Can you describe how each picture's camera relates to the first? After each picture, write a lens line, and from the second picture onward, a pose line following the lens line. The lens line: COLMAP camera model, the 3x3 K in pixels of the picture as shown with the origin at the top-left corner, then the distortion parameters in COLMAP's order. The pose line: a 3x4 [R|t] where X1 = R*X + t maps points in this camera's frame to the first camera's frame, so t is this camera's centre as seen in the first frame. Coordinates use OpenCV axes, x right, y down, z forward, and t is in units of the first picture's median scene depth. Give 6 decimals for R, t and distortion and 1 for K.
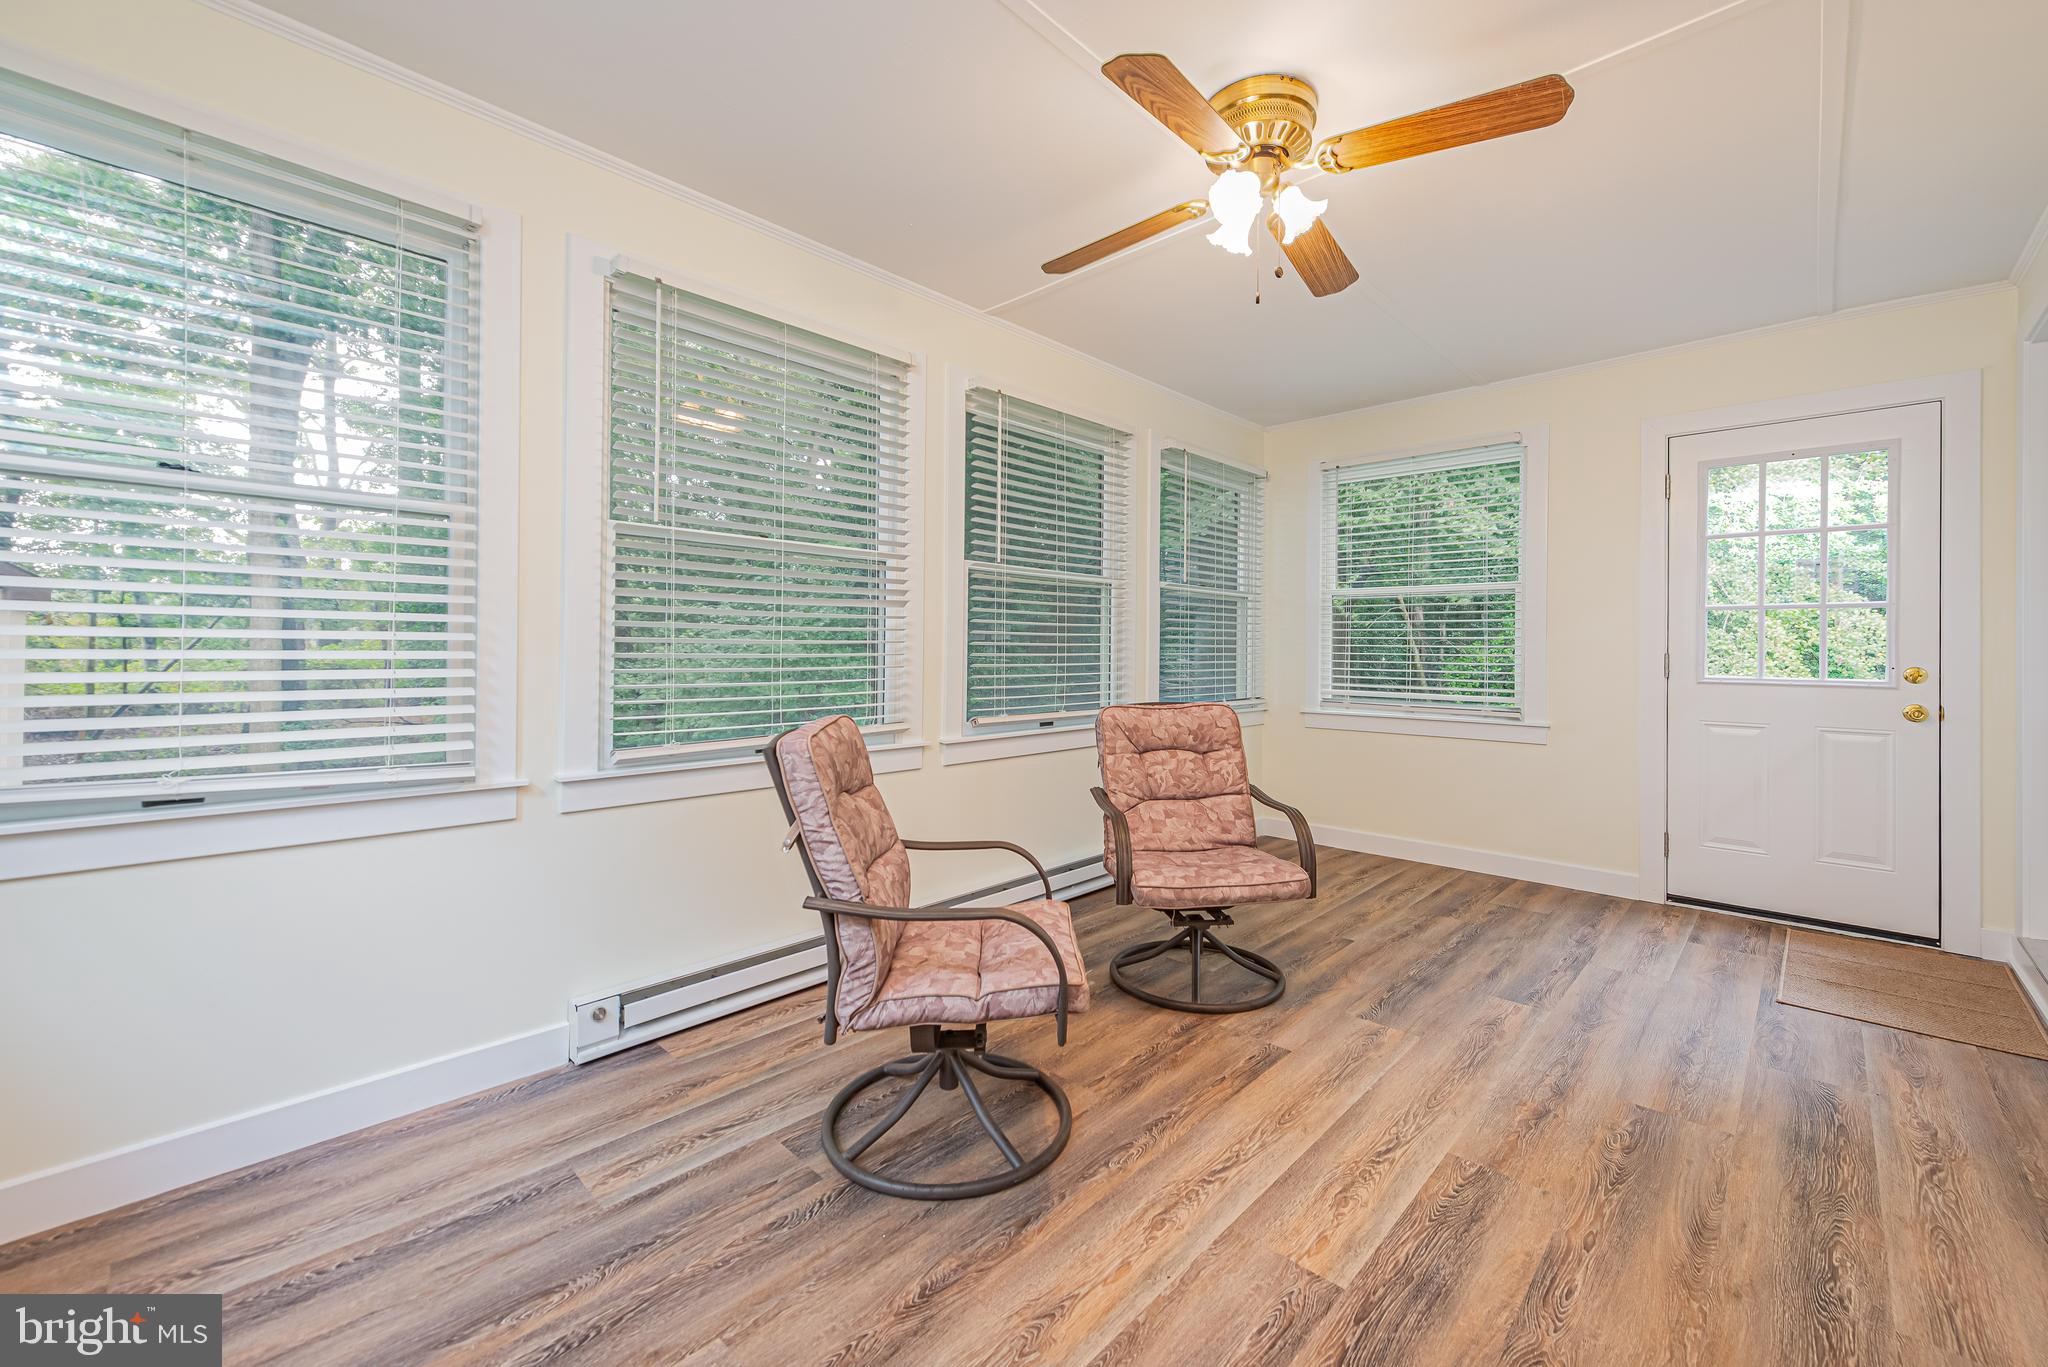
lens RADIAL K [[803.0, 0, 1039.8], [0, 803.0, 690.2], [0, 0, 1]] dist [0.011108, -0.003365]
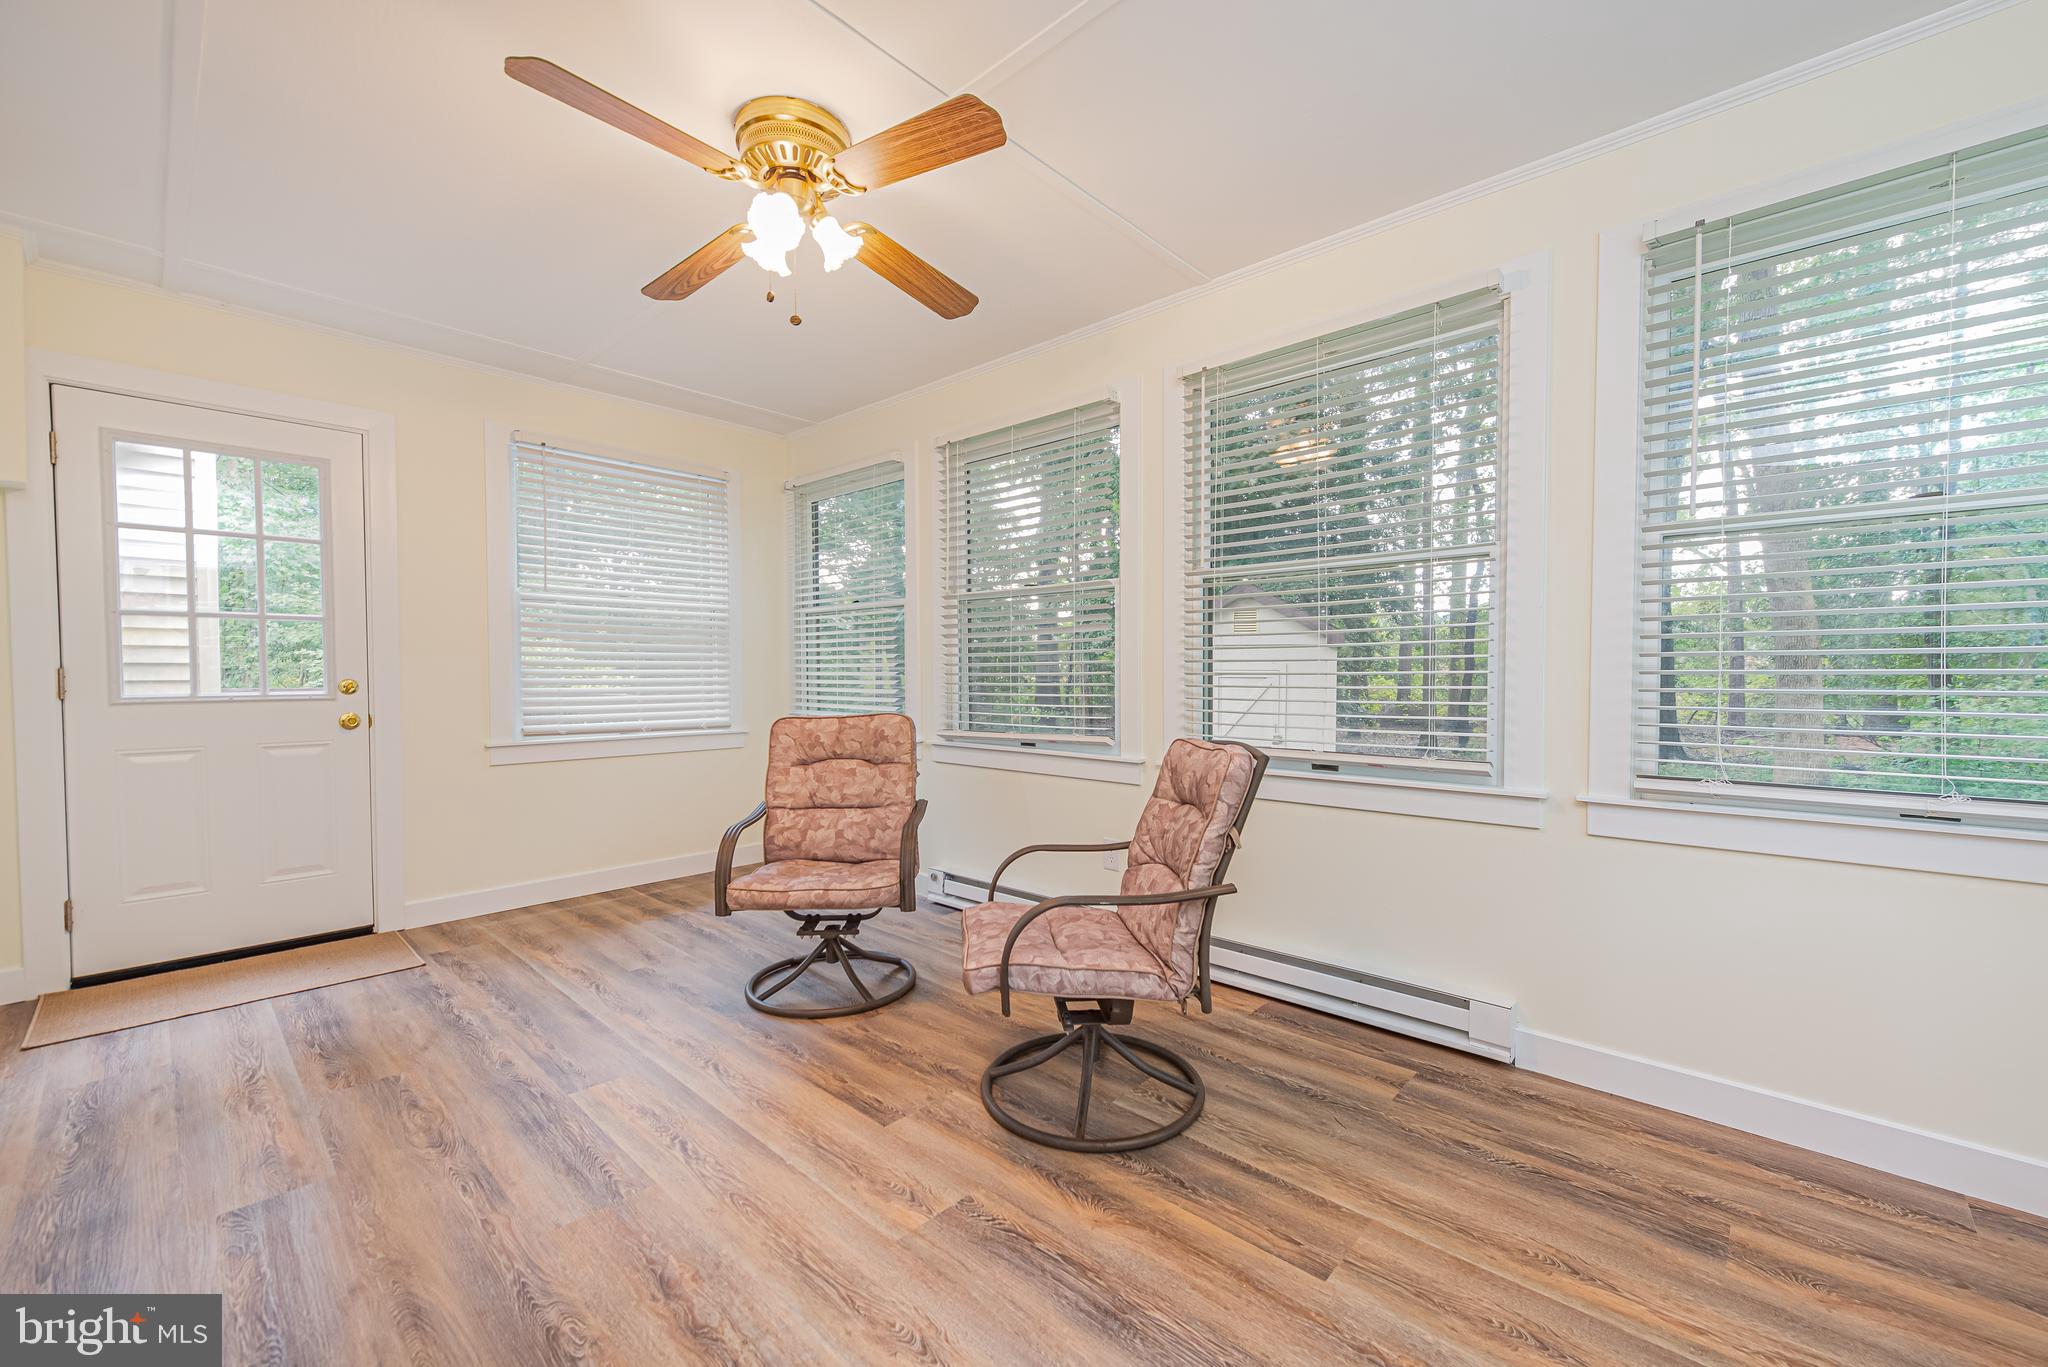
lens RADIAL K [[803.0, 0, 1039.8], [0, 803.0, 690.2], [0, 0, 1]] dist [0.011108, -0.003365]
pose [[0.035198, 0.016337, -0.999247, 1.153391], [-0.047583, 0.998760, 0.014653, -0.041683], [0.998247, 0.047031, 0.035932, 1.088916]]
